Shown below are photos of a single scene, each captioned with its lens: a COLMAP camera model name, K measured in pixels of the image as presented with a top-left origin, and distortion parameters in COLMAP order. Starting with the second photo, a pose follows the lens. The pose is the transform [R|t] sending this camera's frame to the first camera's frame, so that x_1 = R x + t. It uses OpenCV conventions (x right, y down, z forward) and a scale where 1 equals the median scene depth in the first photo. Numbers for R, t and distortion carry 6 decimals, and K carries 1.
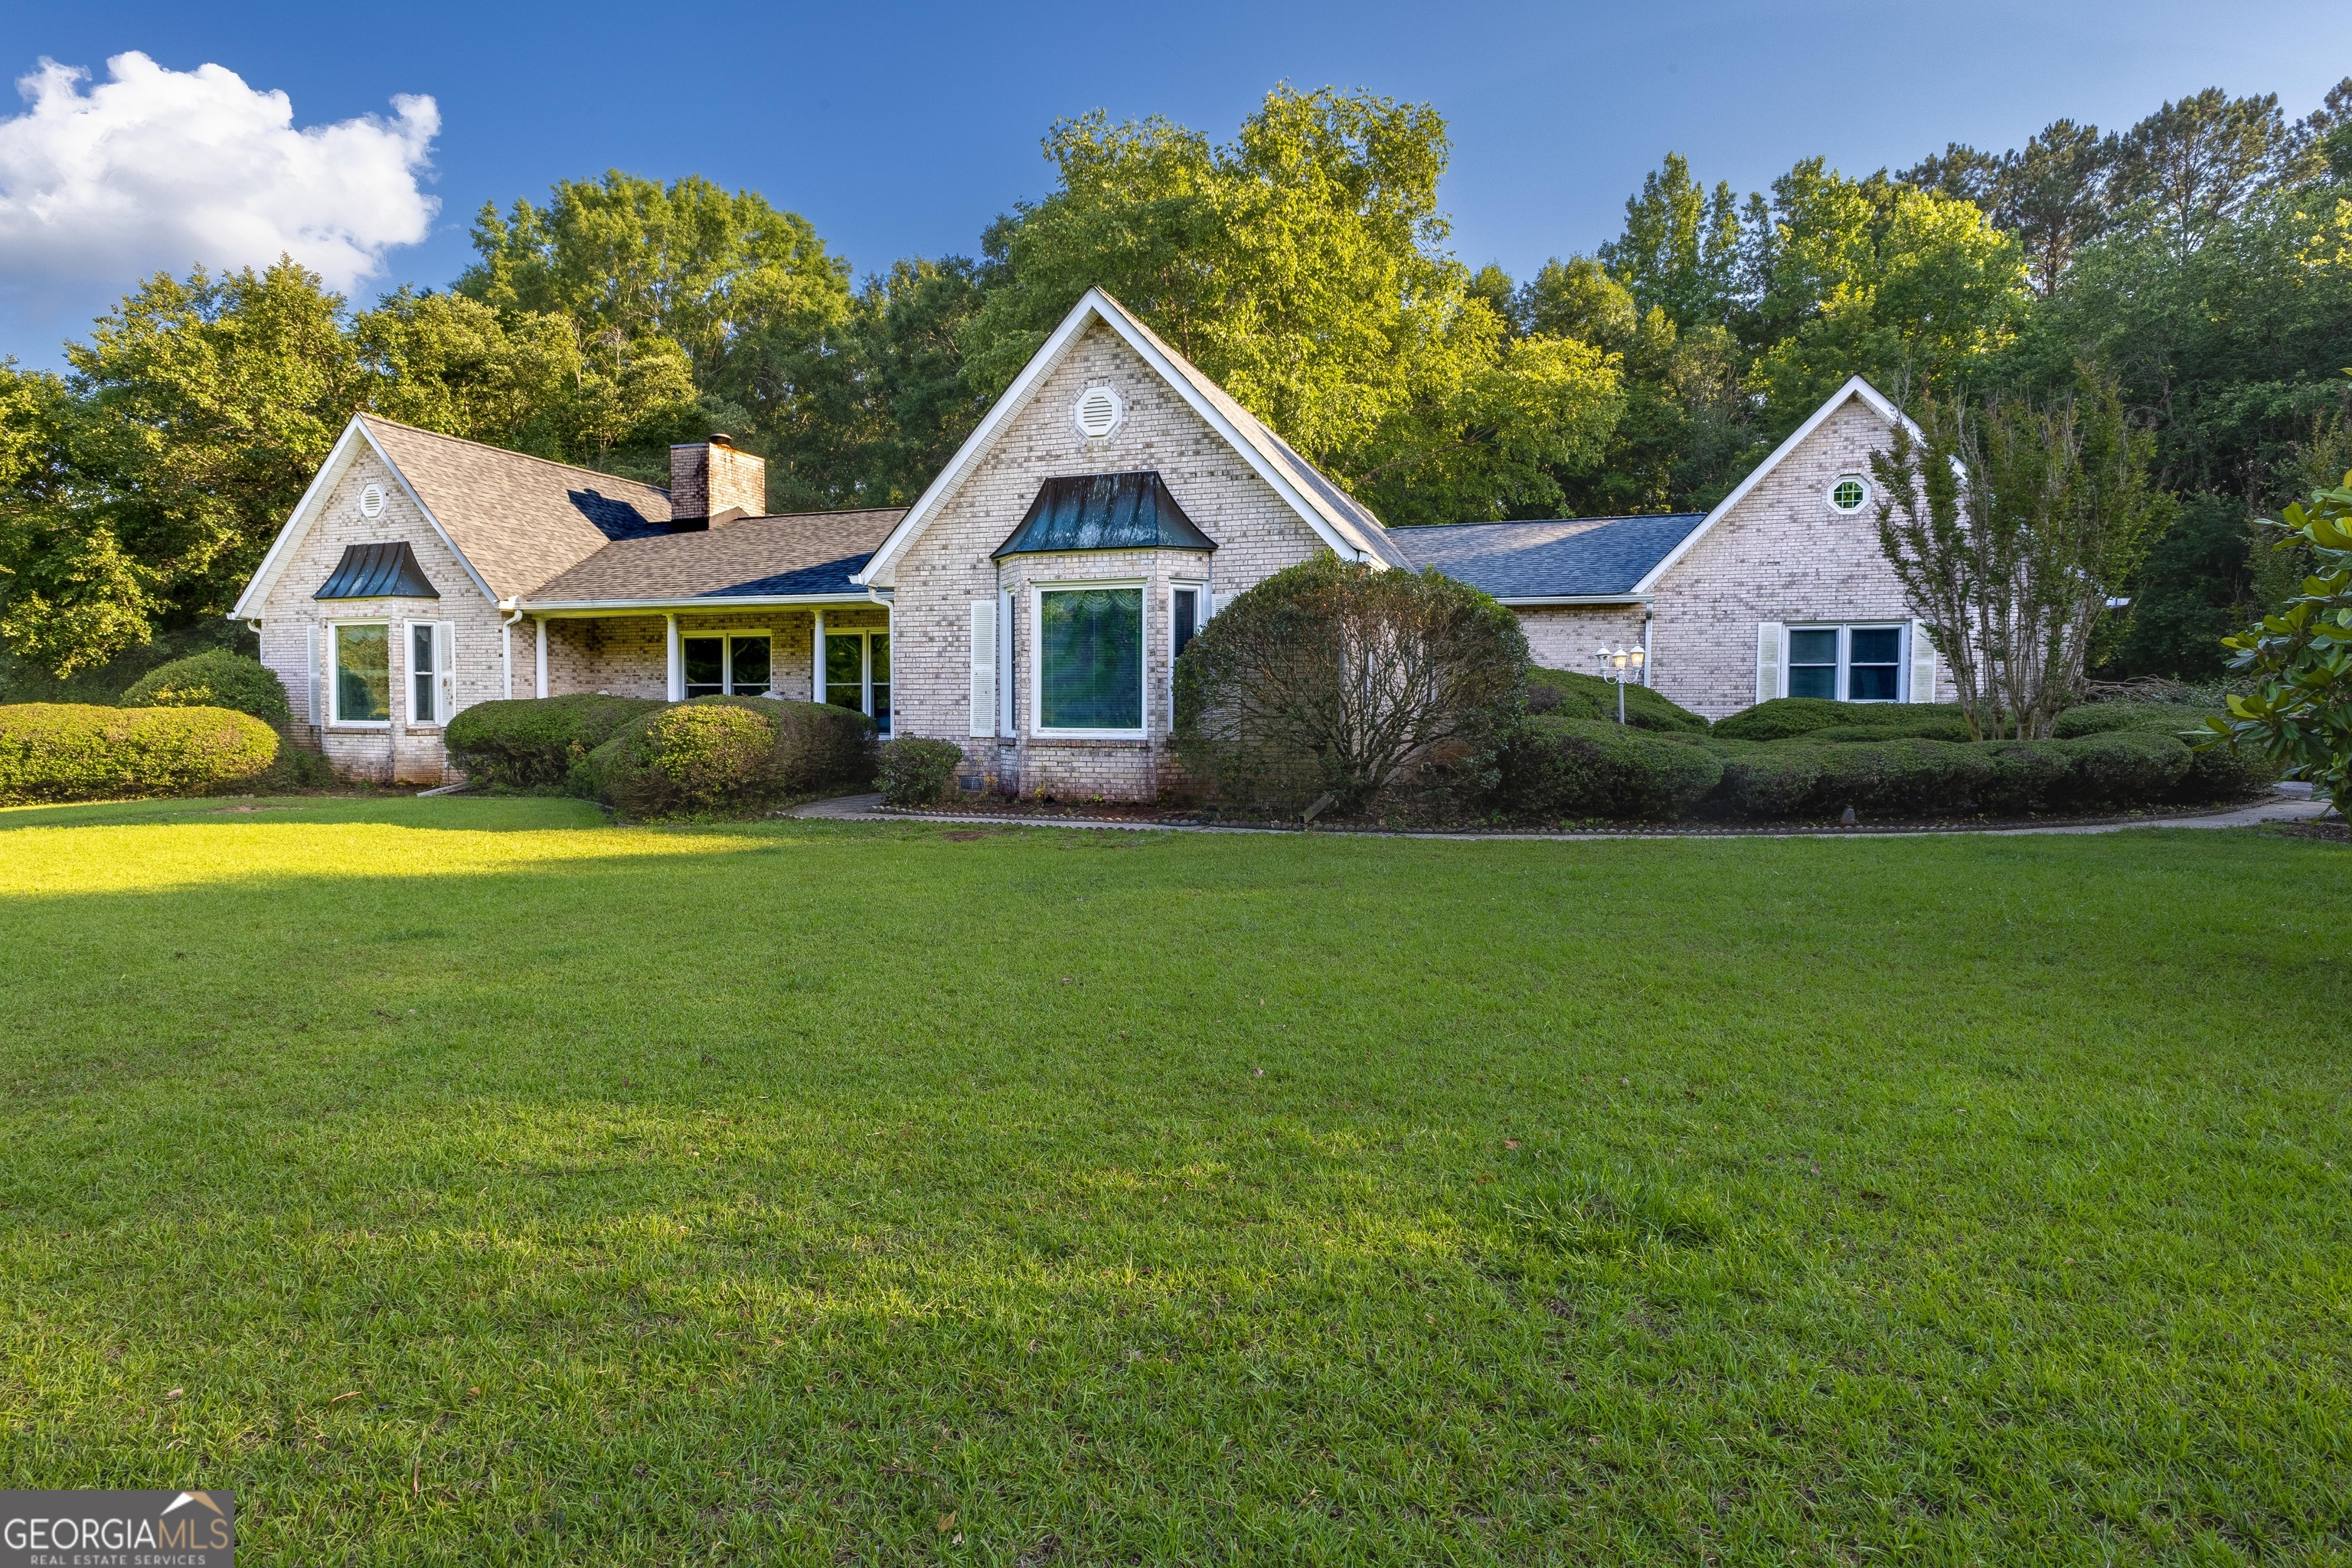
lens RADIAL K [[1298.9, 0, 1176.3], [0, 1298.9, 844.5], [0, 0, 1]] dist [-0.010736, -0.000394]
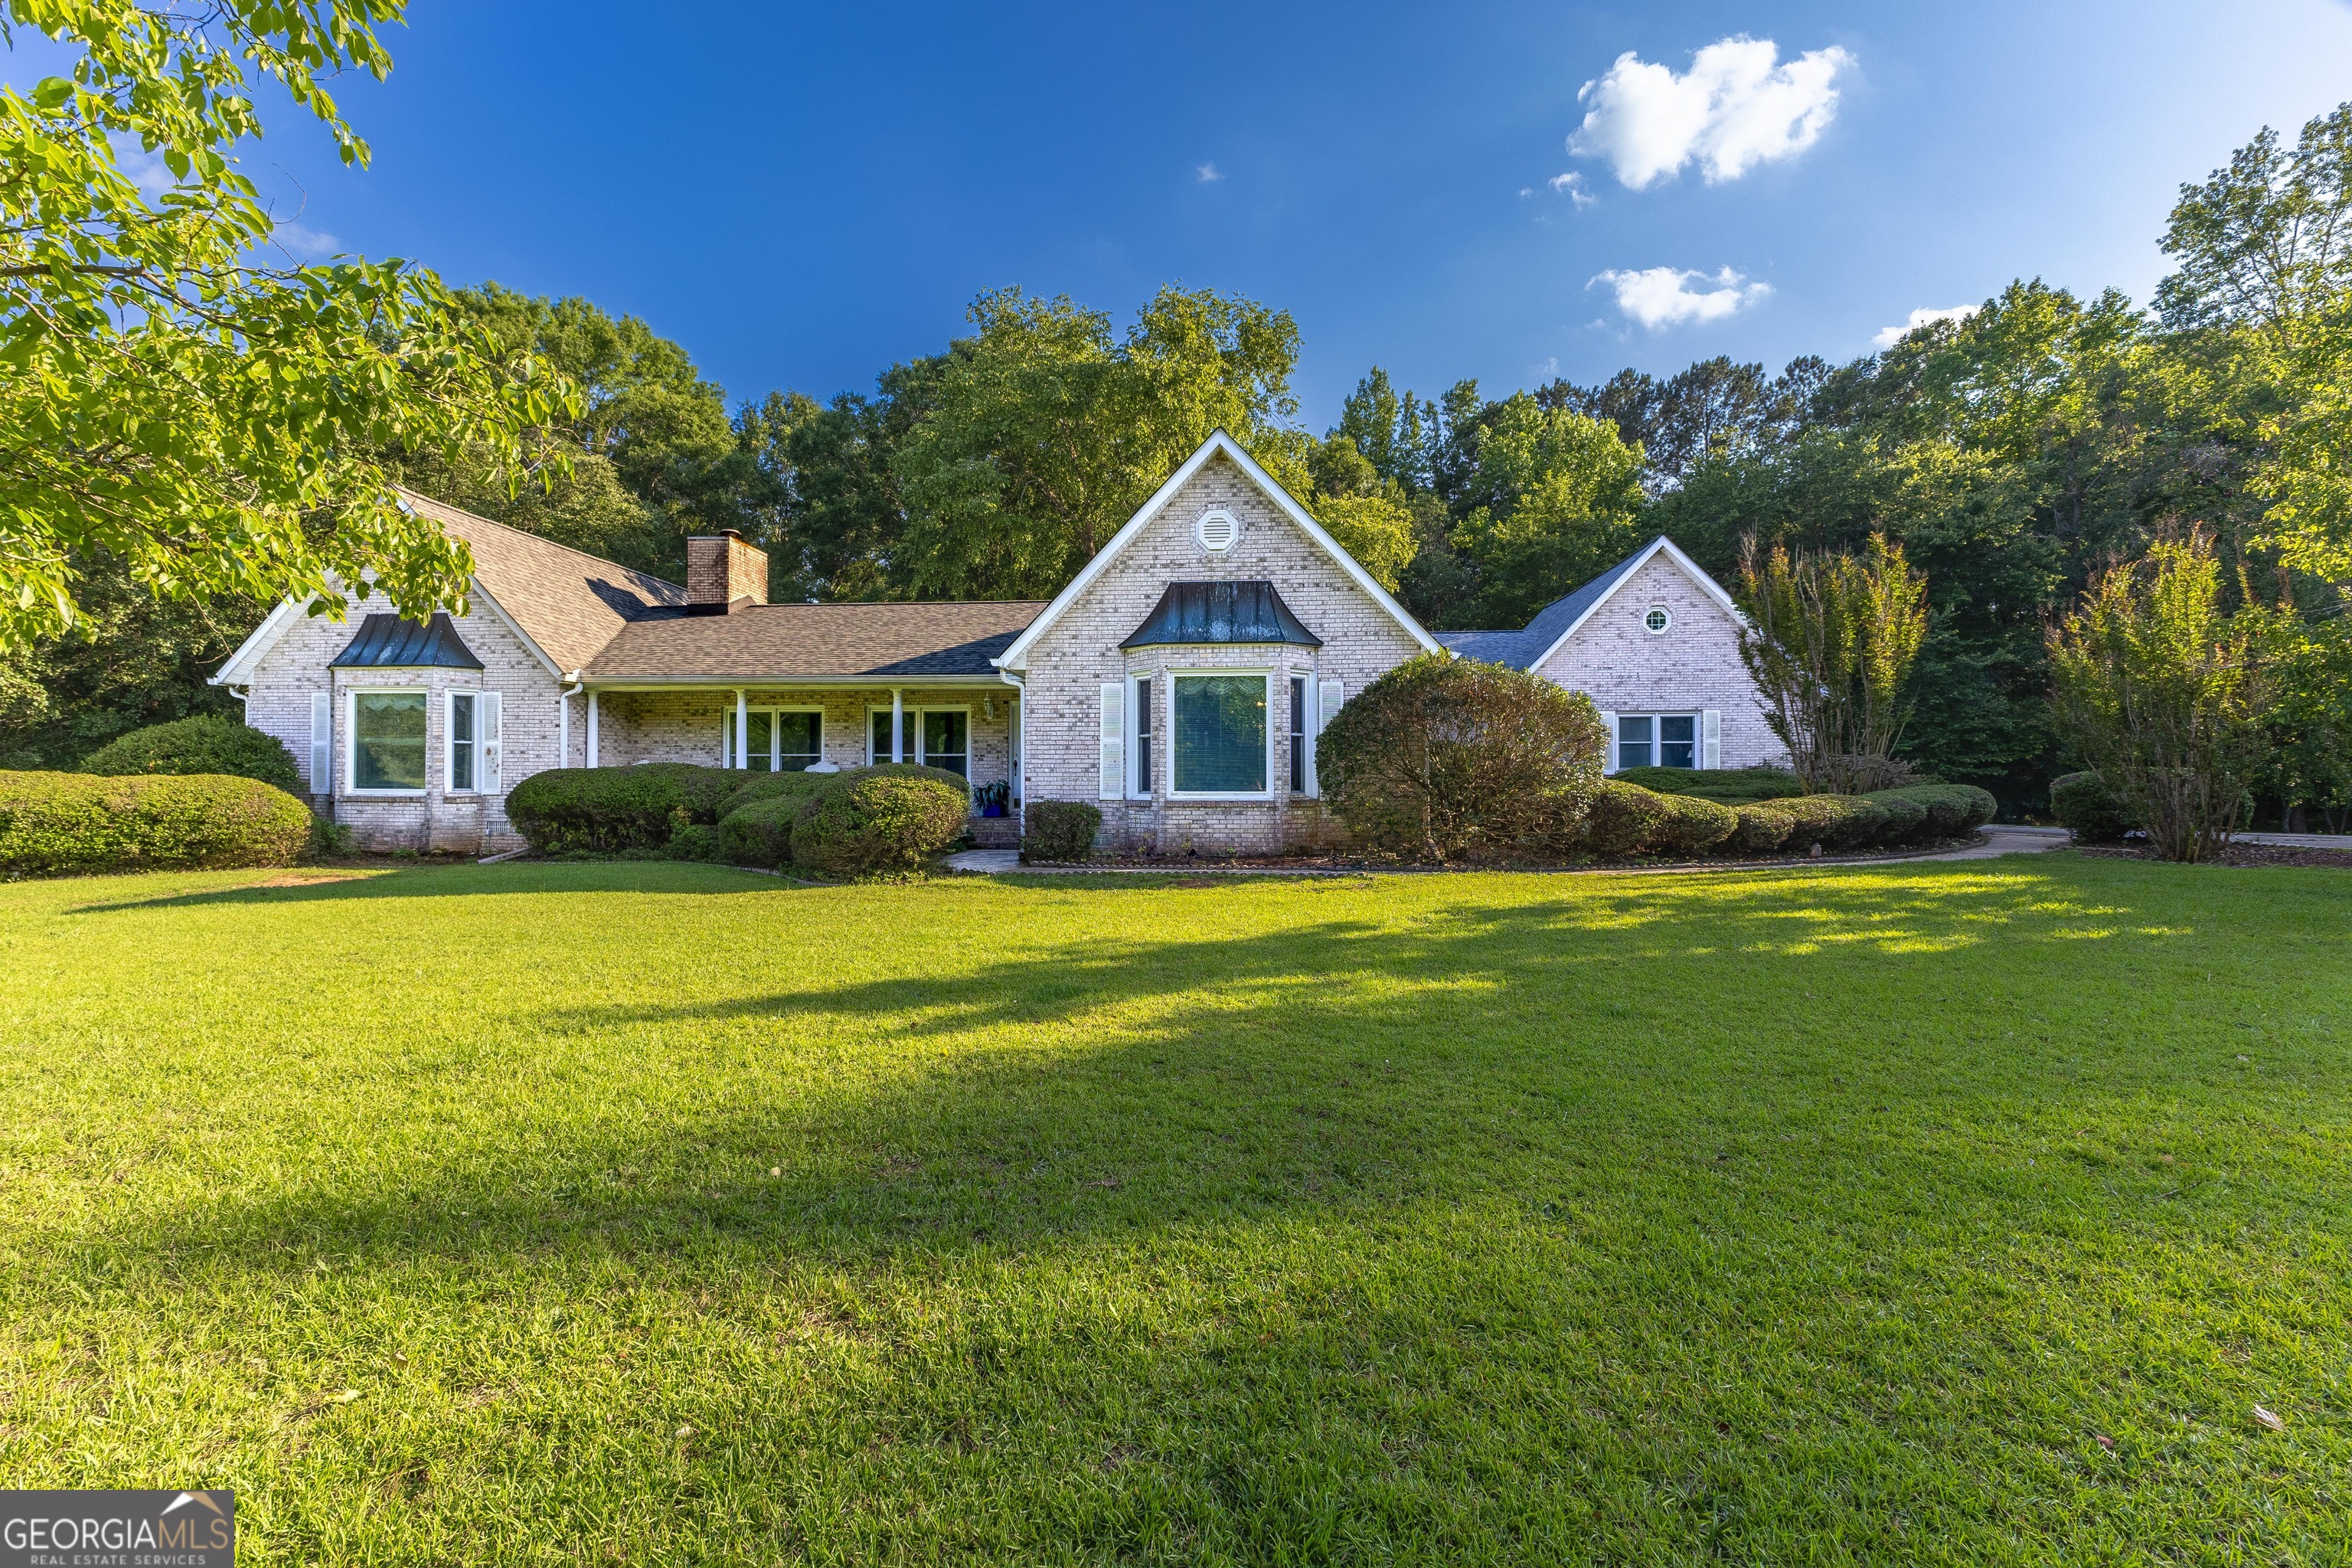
lens RADIAL K [[1046.3, 0, 1176.0], [0, 1046.3, 827.1], [0, 0, 1]] dist [0.011069, -0.000184]
pose [[0.965178, -0.014832, 0.261174, -0.272381], [0.029920, 0.998099, -0.053888, -0.004881], [-0.259878, 0.059826, 0.963786, 0.067171]]
